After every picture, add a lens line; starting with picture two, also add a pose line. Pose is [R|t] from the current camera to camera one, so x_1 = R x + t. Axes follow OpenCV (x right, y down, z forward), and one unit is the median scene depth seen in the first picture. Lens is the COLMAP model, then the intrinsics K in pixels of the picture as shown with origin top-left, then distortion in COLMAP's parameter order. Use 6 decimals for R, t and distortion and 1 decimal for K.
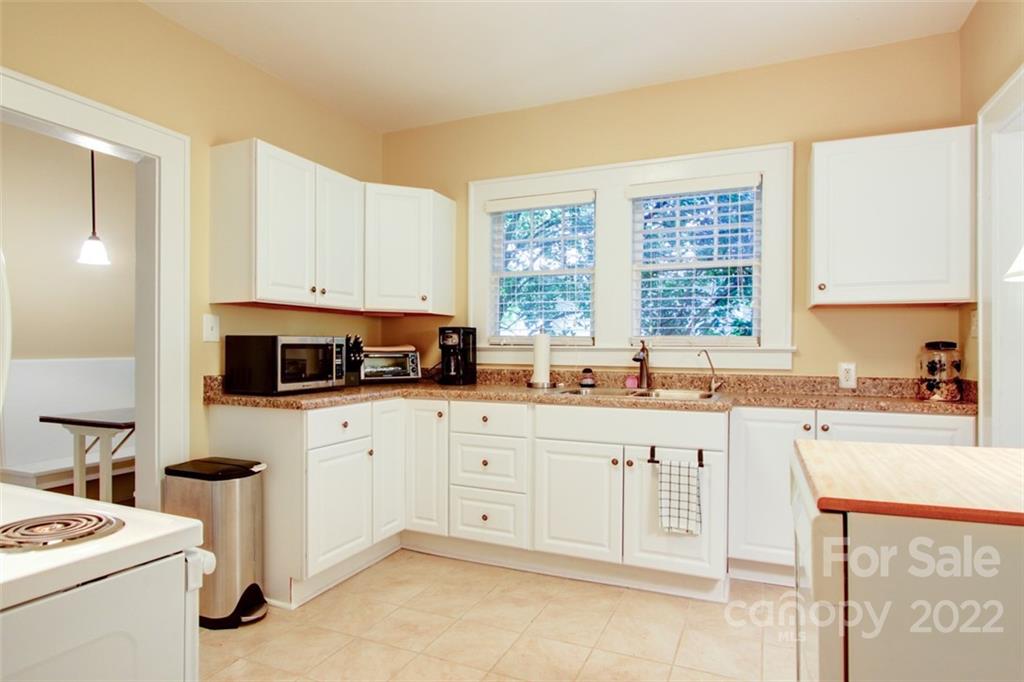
lens RADIAL K [[554.3, 0, 510.2], [0, 554.3, 345.7], [0, 0, 1]] dist [-0.005288, -0.000679]
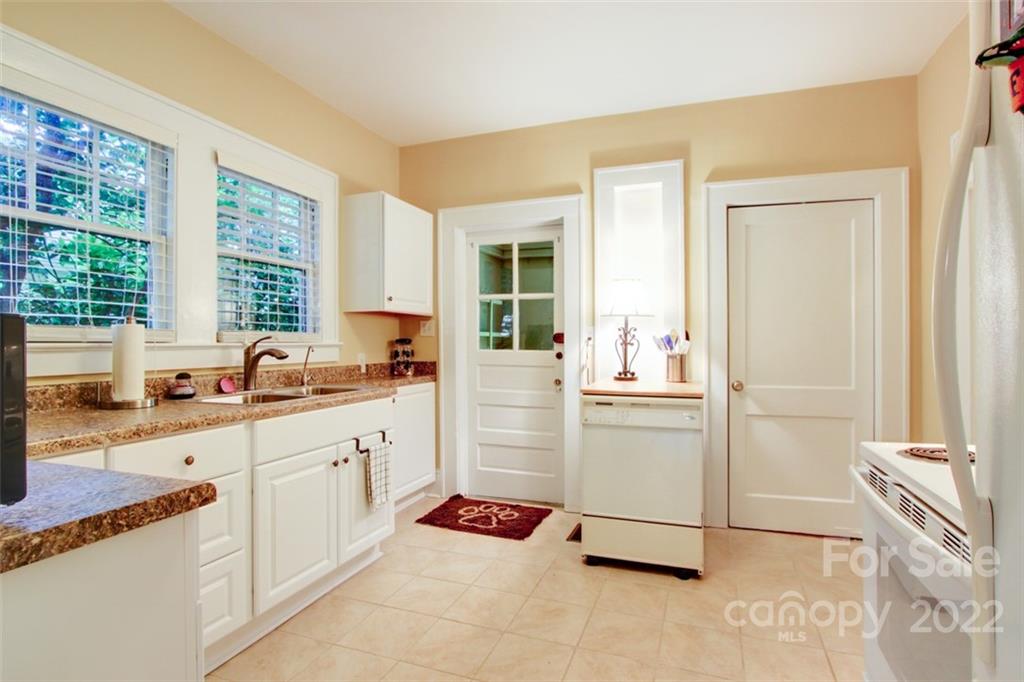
lens RADIAL K [[516.7, 0, 510.2], [0, 516.7, 341.0], [0, 0, 1]] dist [-0.003754, 0.000352]
pose [[-0.072797, -0.001923, 0.997345, -0.665911], [-0.004802, 0.999987, 0.001578, -0.005060], [-0.997335, -0.004675, -0.072805, 0.706630]]
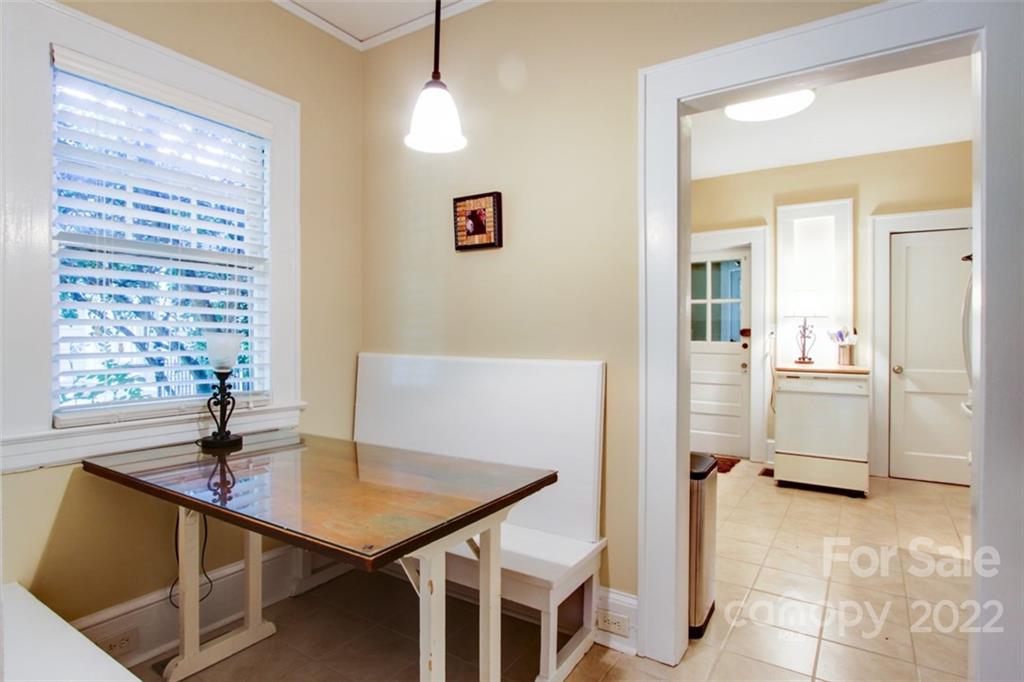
lens RADIAL K [[516.0, 0, 516.7], [0, 516.0, 337.9], [0, 0, 1]] dist [0.002687, -0.000565]
pose [[0.159132, -0.006081, 0.987239, -1.230783], [-0.009526, 0.999925, 0.007694, 0.000961], [-0.987211, -0.010628, 0.159062, 0.981837]]
